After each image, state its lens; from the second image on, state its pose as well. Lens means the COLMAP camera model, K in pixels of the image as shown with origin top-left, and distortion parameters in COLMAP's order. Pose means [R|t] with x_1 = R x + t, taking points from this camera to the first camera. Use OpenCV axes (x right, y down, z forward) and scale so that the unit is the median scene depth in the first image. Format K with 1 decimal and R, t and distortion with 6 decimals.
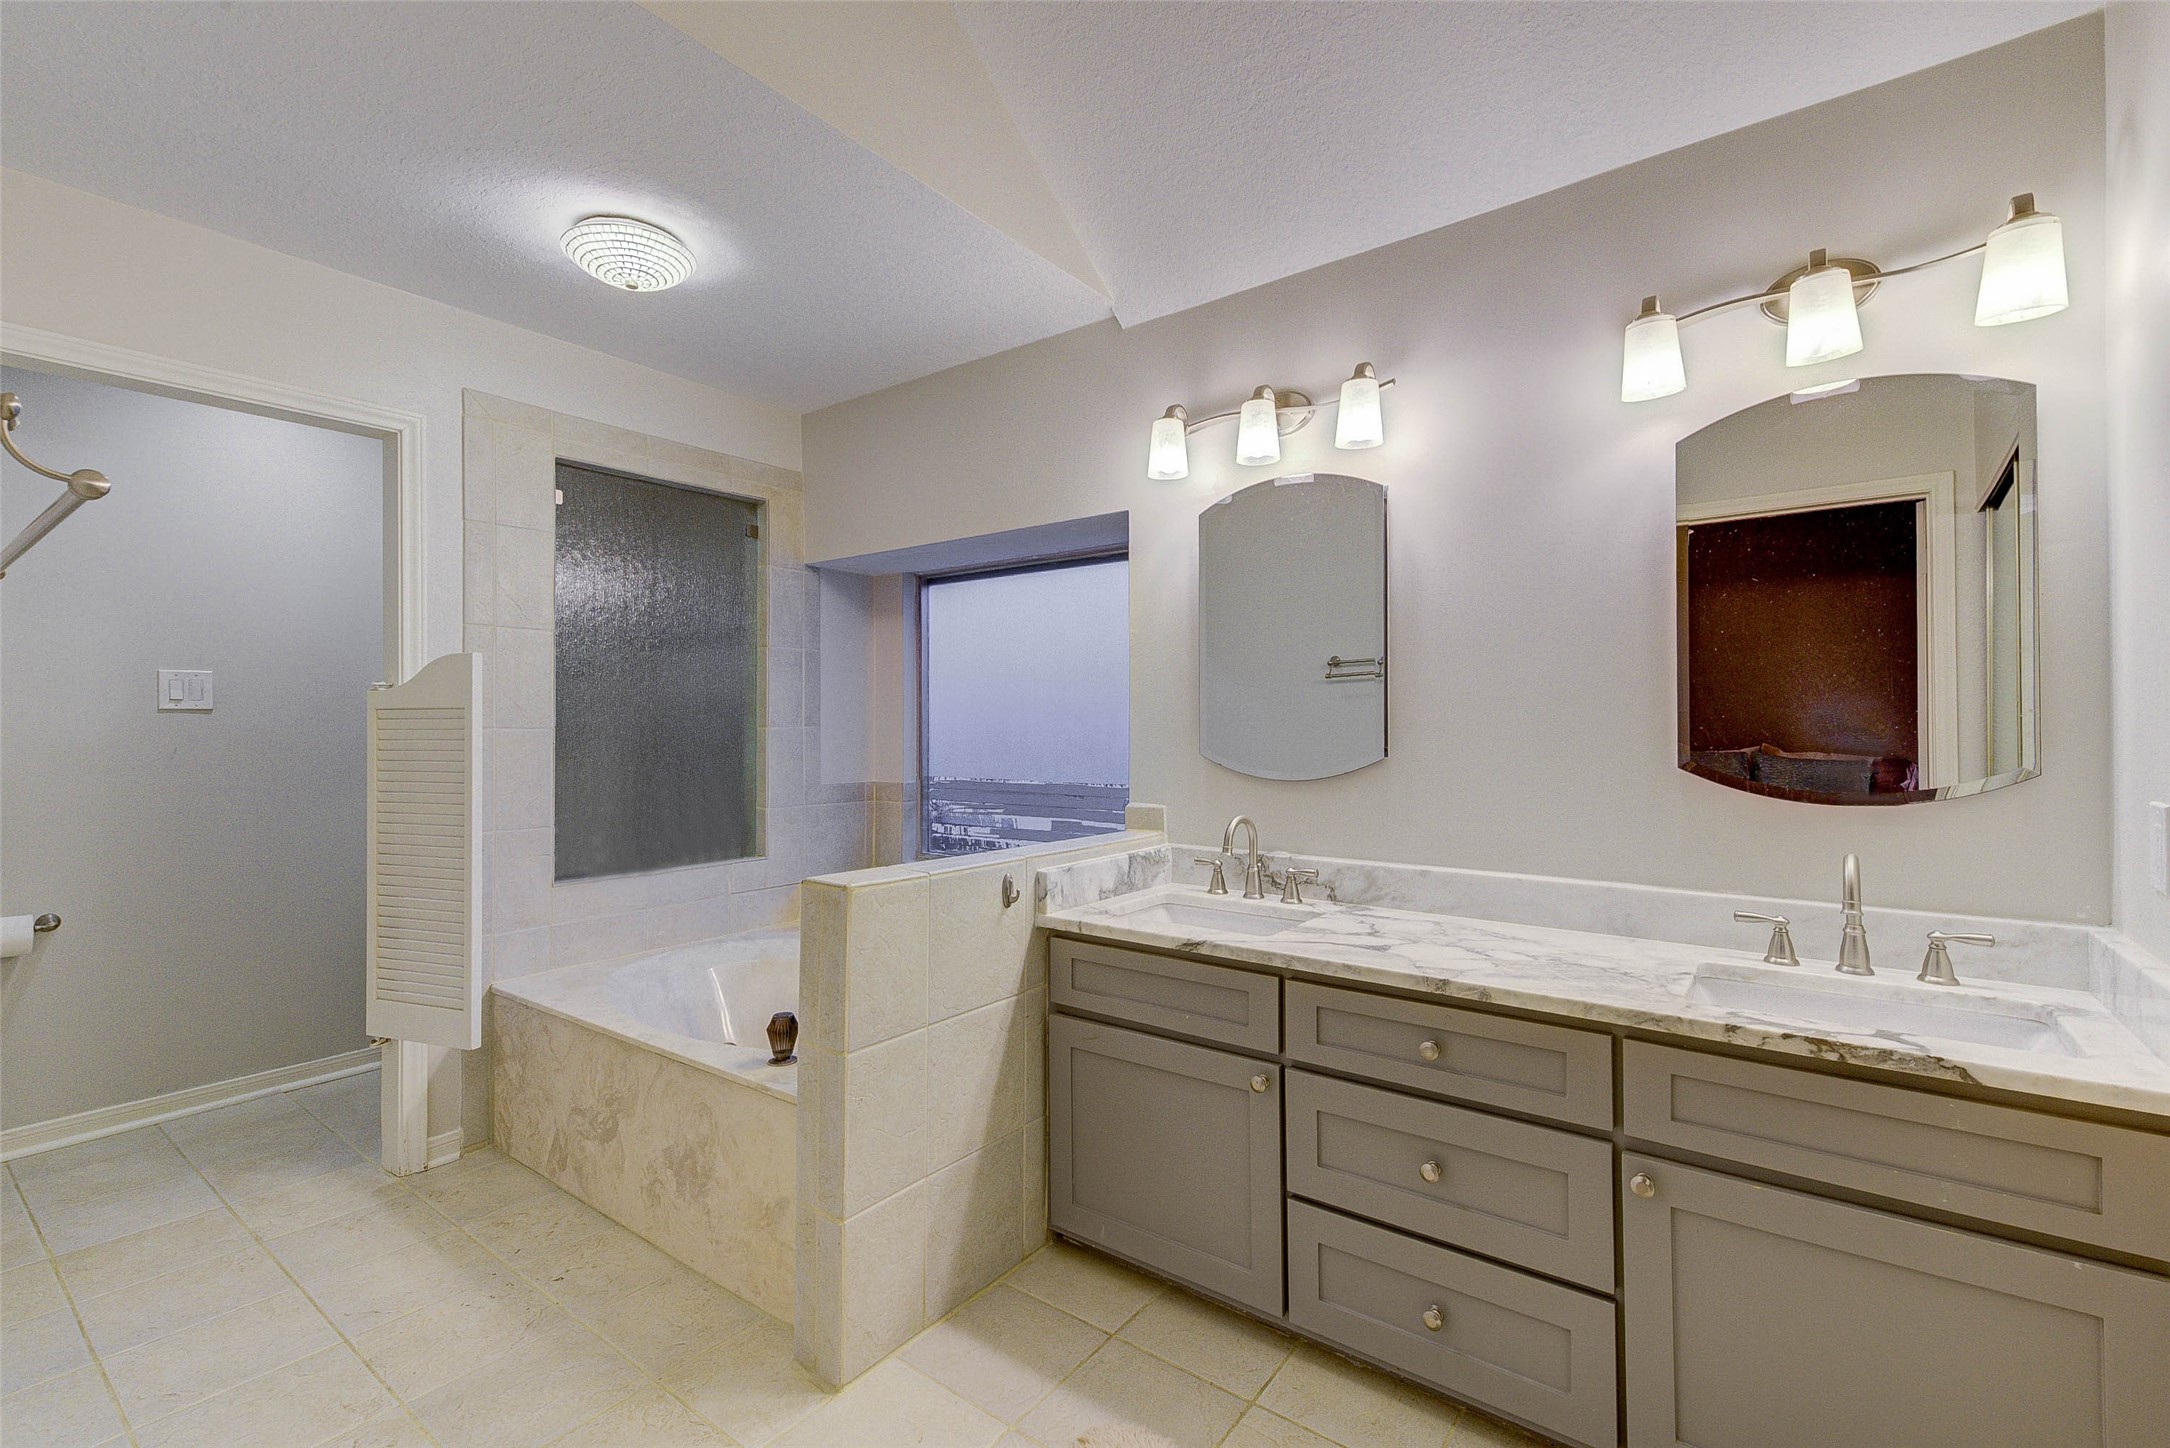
lens RADIAL K [[928.3, 0, 1094.1], [0, 928.3, 704.9], [0, 0, 1]] dist [0.032591, -0.011153]
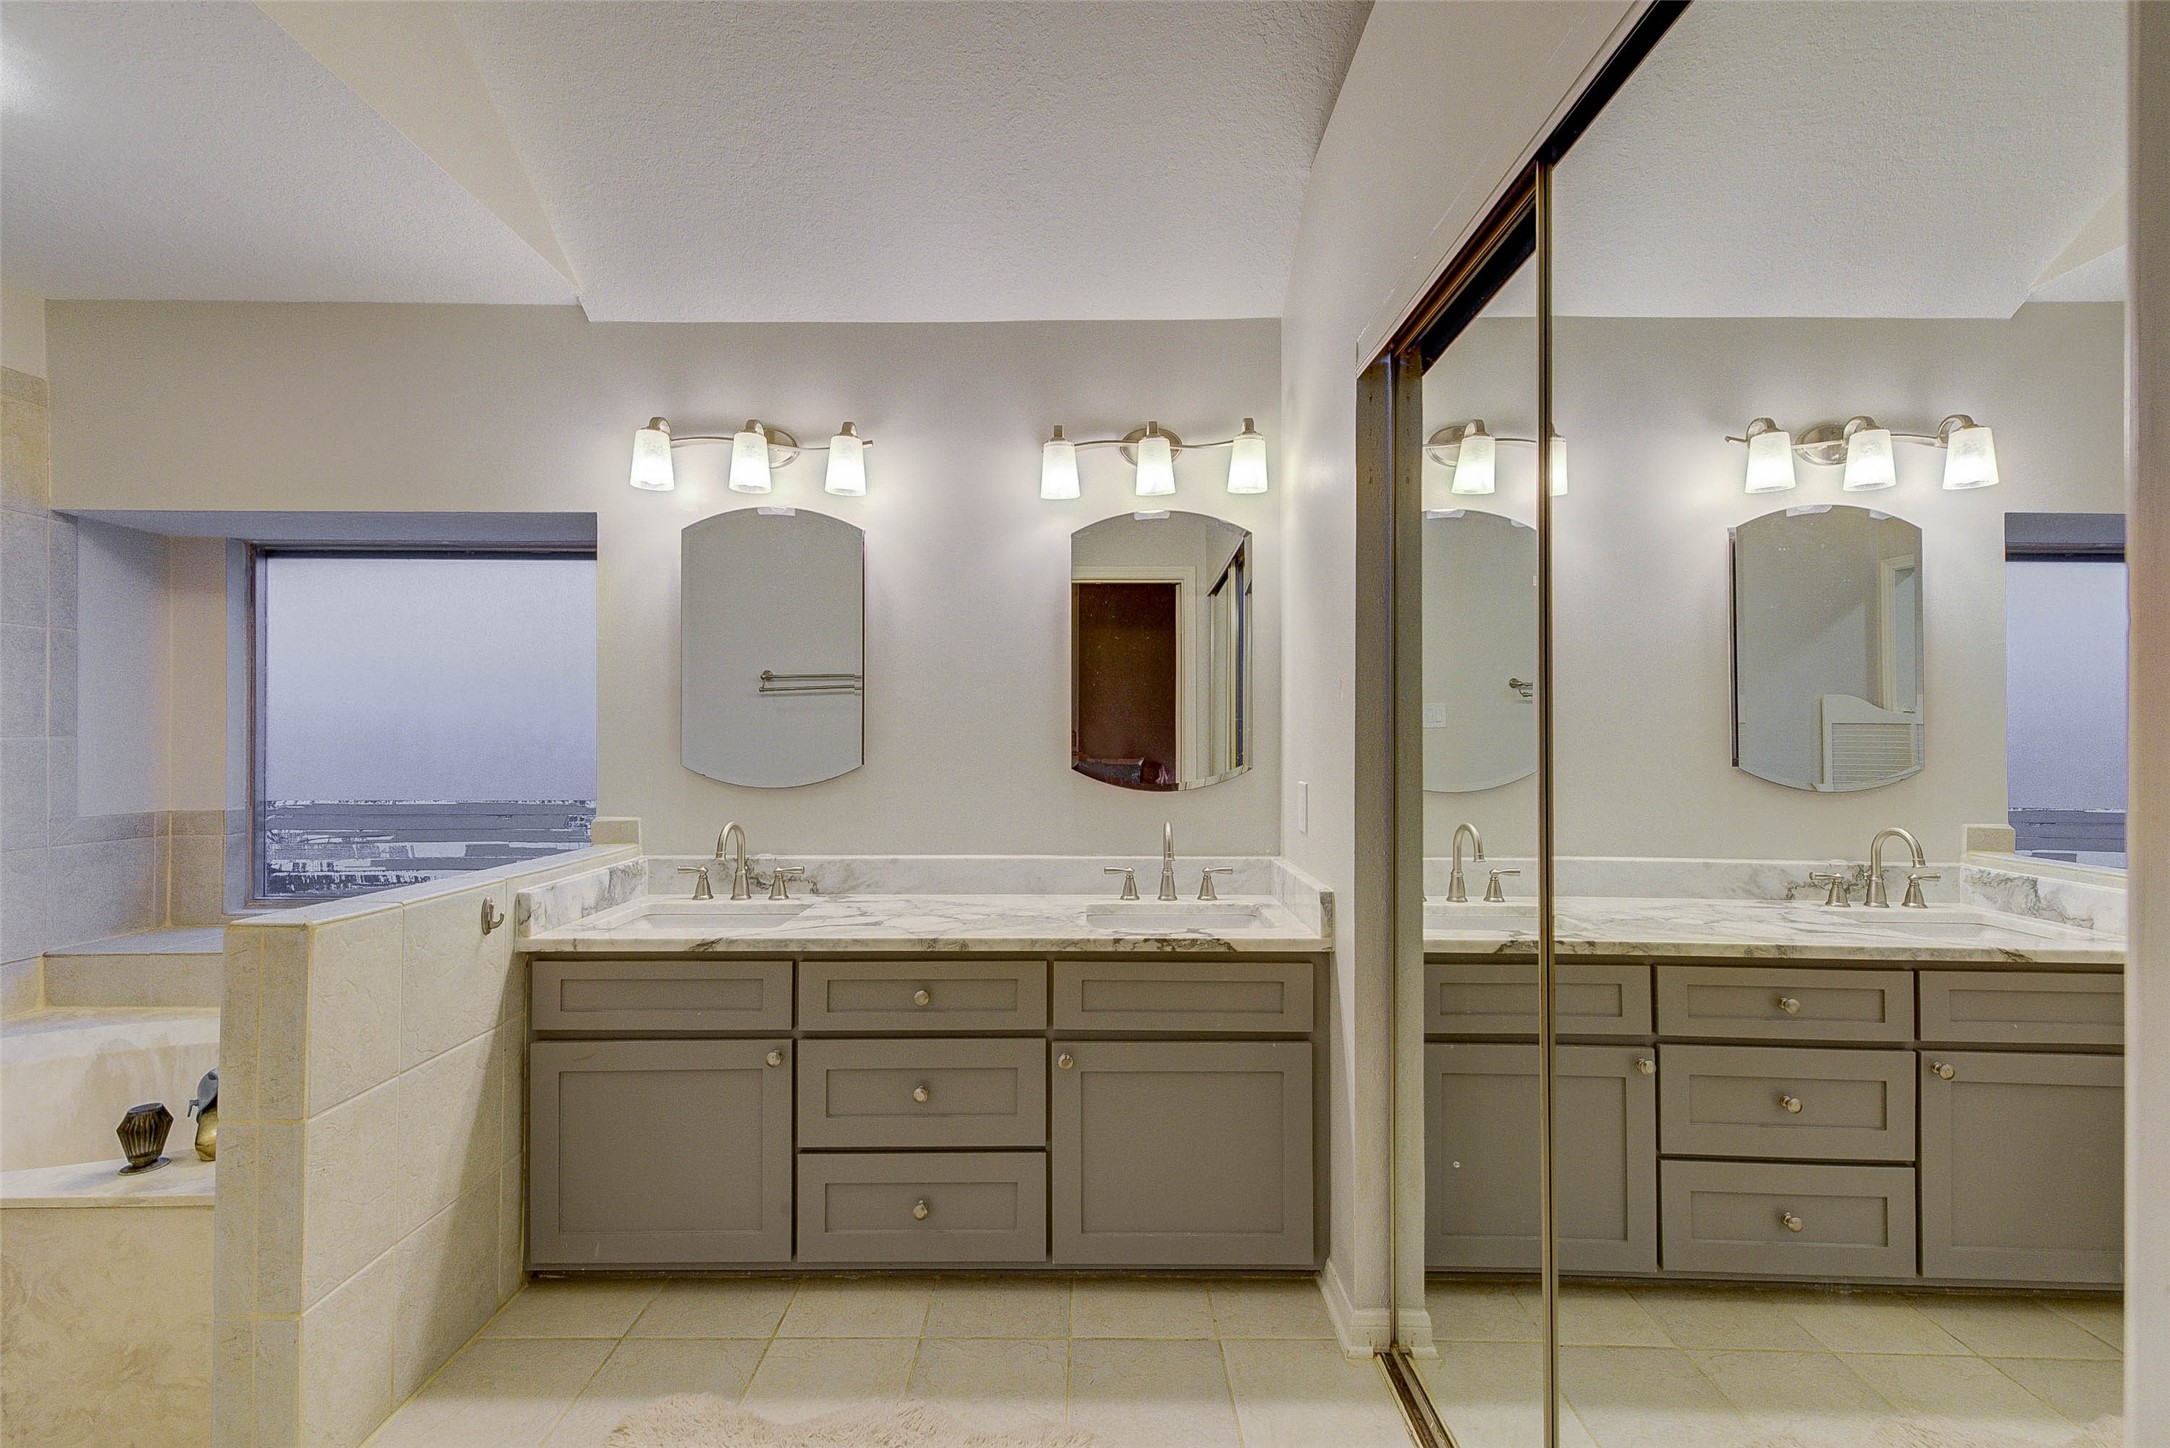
lens RADIAL K [[928.3, 0, 1094.1], [0, 928.3, 704.9], [0, 0, 1]] dist [0.032591, -0.011153]
pose [[0.791675, 0.024013, 0.610470, -0.189278], [-0.016384, 0.999702, -0.018077, -0.002230], [-0.610723, 0.004310, 0.791833, -0.105707]]
